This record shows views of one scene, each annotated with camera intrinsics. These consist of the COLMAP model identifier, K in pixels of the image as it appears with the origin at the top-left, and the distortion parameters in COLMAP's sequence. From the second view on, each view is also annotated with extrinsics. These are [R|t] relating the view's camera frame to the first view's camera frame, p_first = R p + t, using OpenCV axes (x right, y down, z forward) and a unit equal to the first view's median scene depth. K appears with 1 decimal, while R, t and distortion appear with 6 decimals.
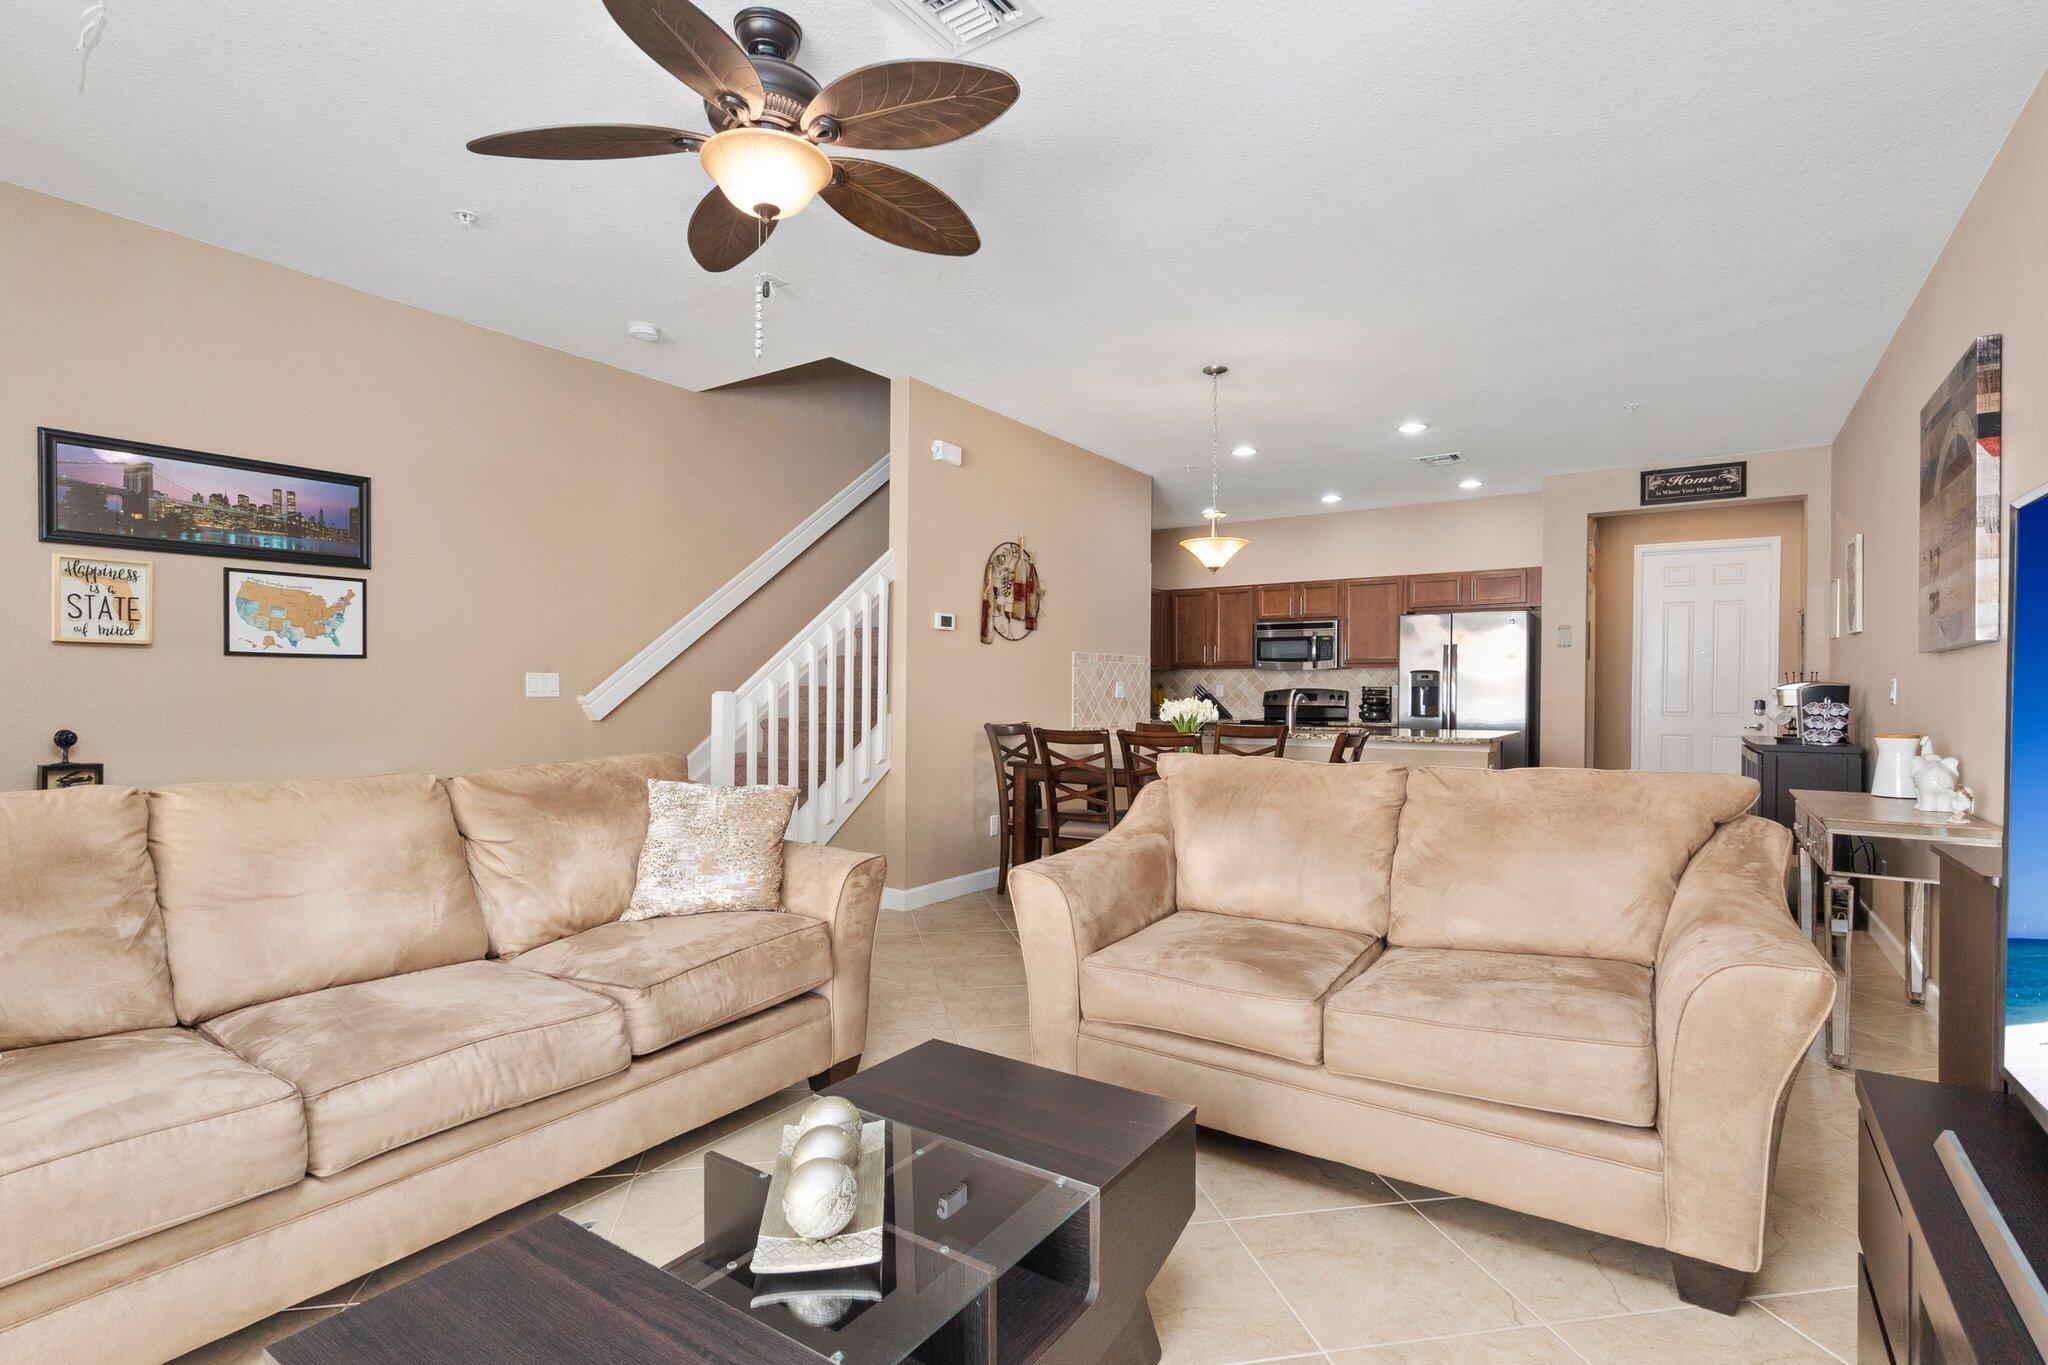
lens RADIAL K [[975.7, 0, 1029.6], [0, 975.7, 682.6], [0, 0, 1]] dist [0.001686, 0.000079]
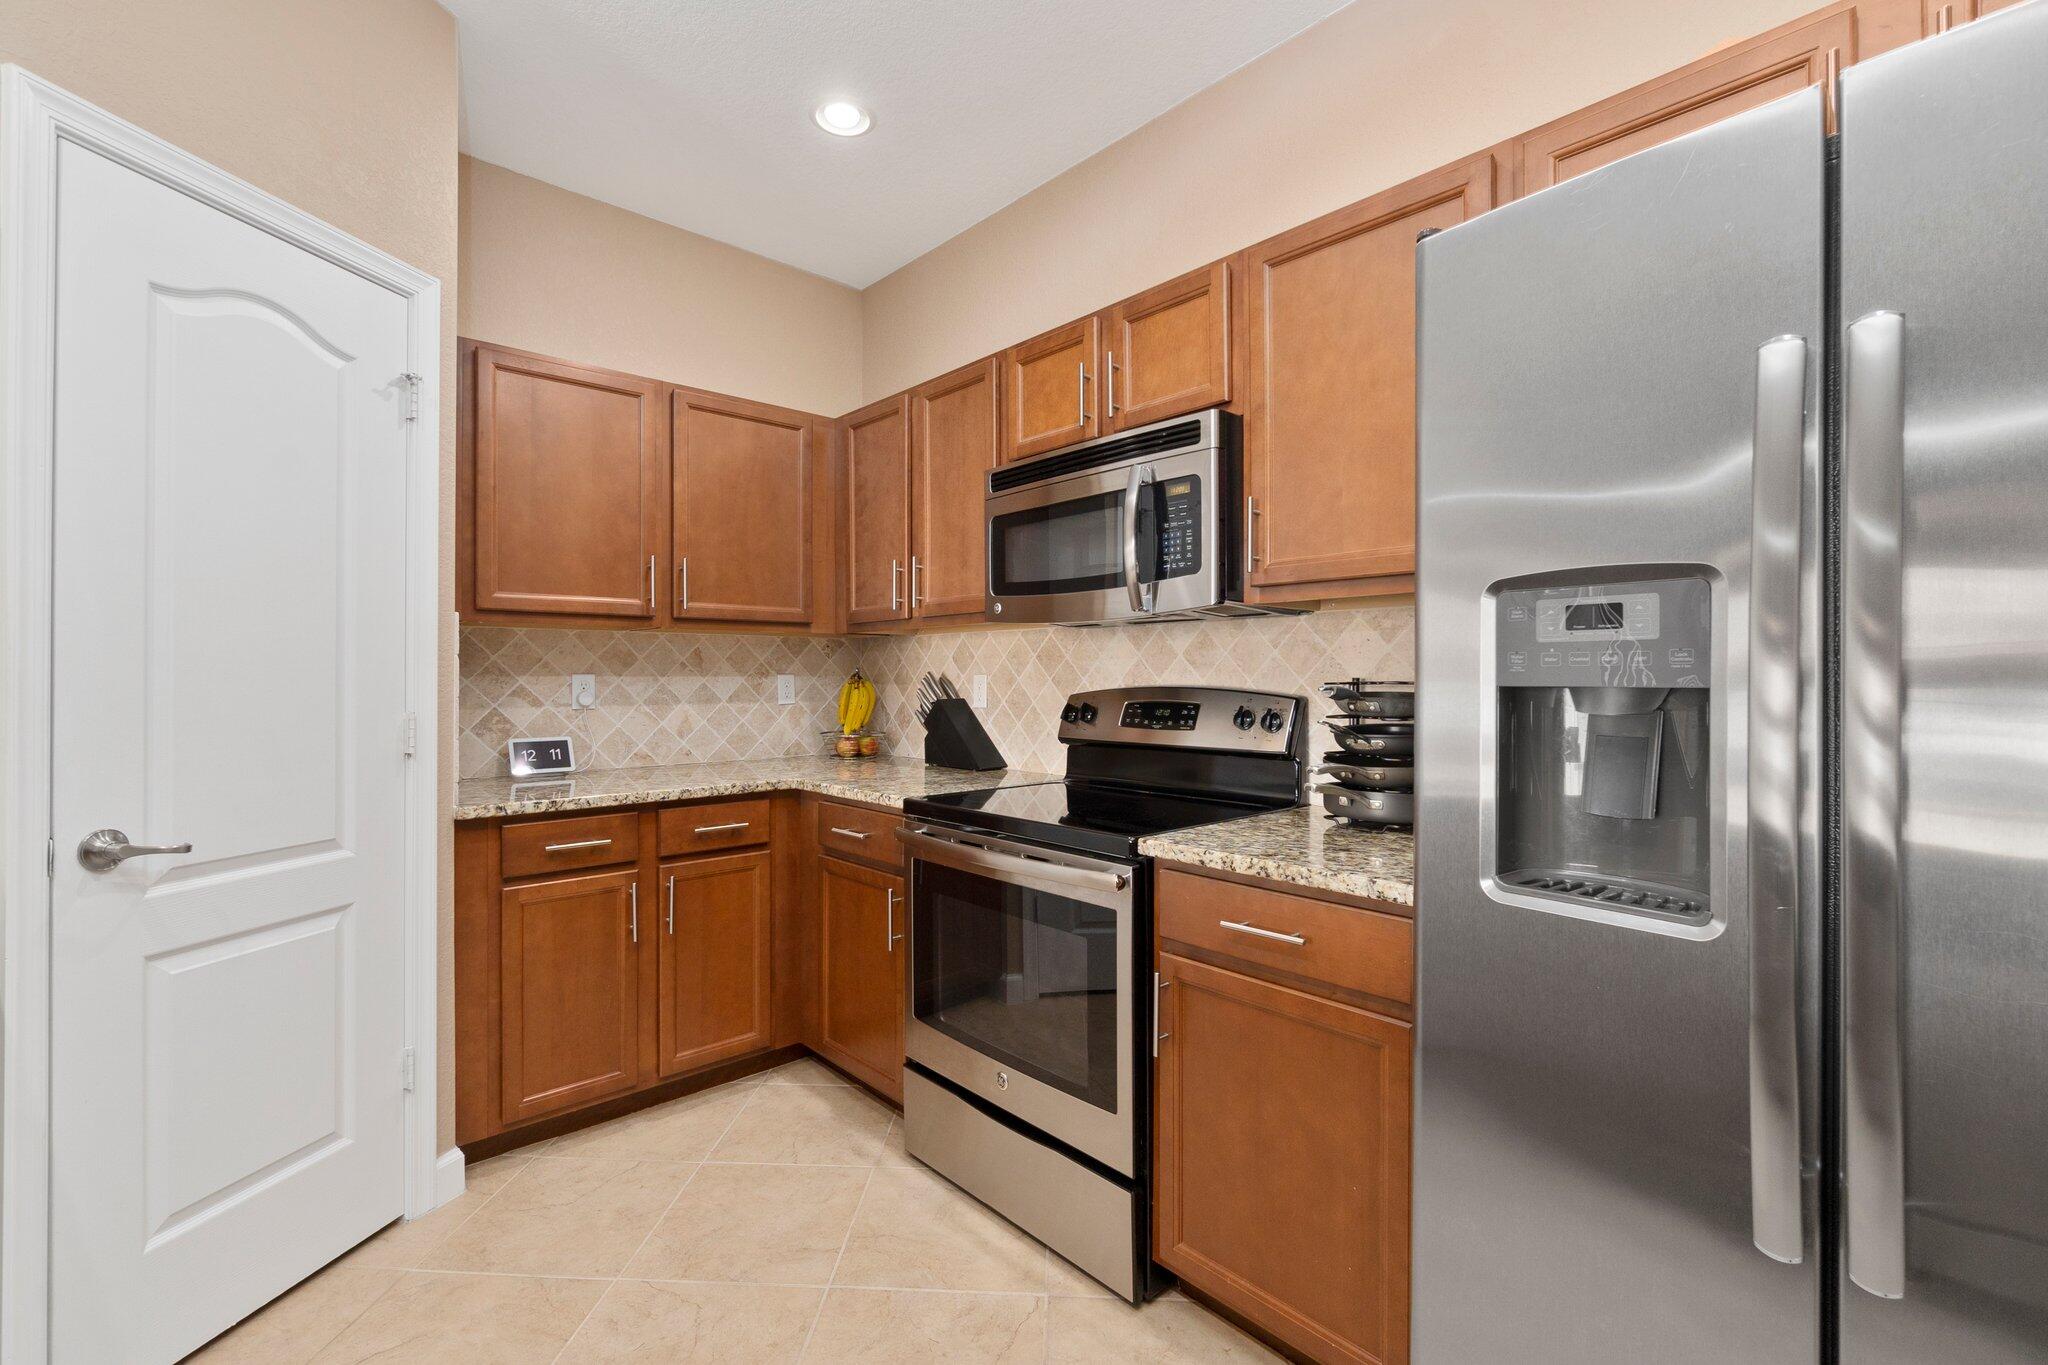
lens RADIAL K [[889.2, 0, 1017.2], [0, 889.2, 671.9], [0, 0, 1]] dist [-0.010137, 0.000218]
pose [[0.972437, -0.006316, -0.233079, 0.314062], [0.006731, 0.999977, 0.000983, 0.001085], [0.233068, -0.002525, 0.972457, 0.761352]]
